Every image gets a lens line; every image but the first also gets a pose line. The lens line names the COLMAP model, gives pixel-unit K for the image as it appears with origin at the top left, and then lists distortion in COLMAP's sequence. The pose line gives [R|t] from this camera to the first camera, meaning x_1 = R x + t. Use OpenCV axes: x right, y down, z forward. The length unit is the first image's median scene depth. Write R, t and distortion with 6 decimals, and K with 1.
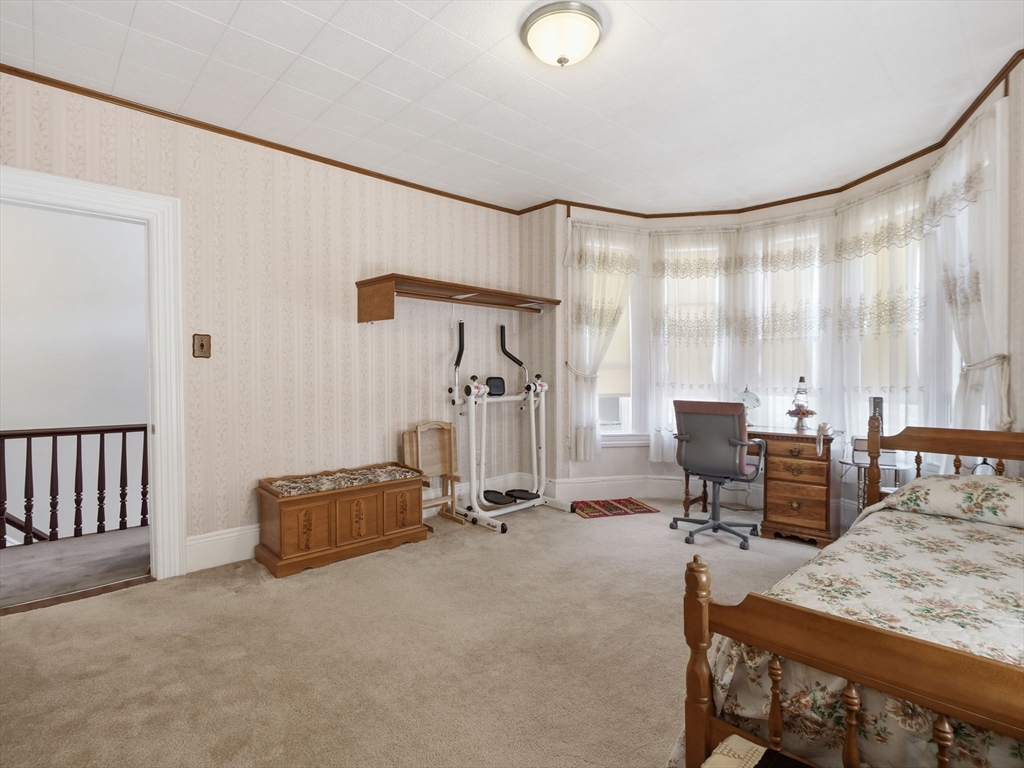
lens RADIAL K [[504.9, 0, 505.5], [0, 504.9, 373.1], [0, 0, 1]] dist [-0.000898, -0.000514]
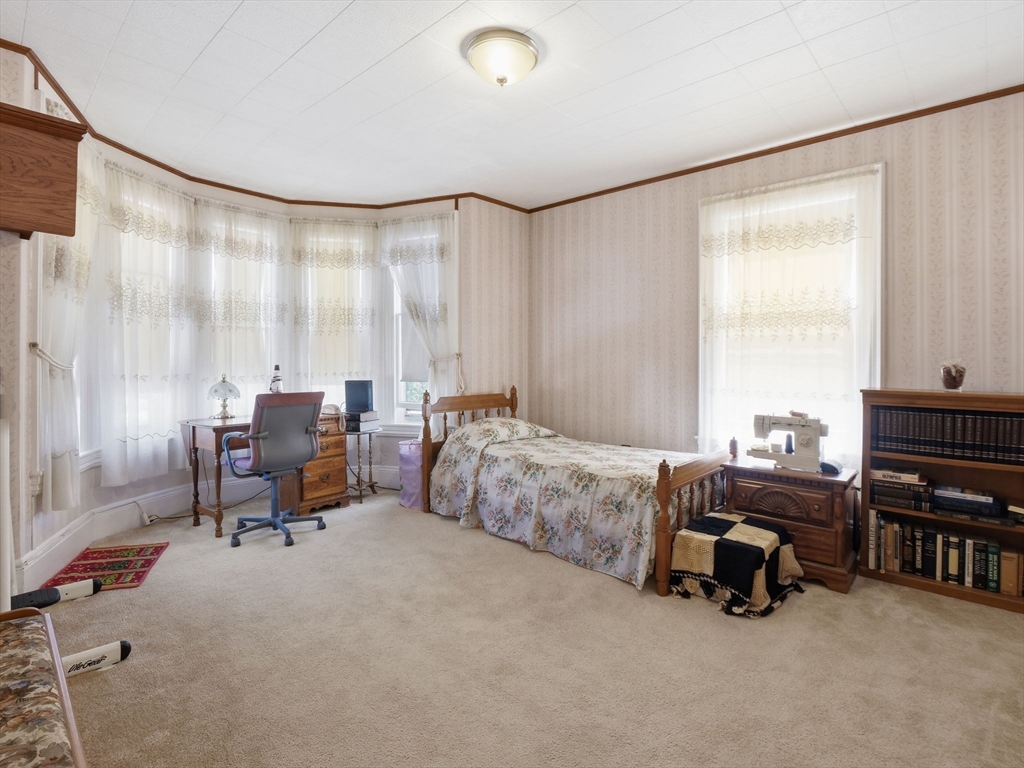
lens RADIAL K [[519.1, 0, 512.3], [0, 519.1, 354.0], [0, 0, 1]] dist [0.001179, 0.000323]
pose [[-0.046262, 0.008062, 0.998897, -0.600662], [-0.008917, 0.999924, -0.008484, -0.013107], [-0.998890, -0.009300, -0.046186, 0.610701]]
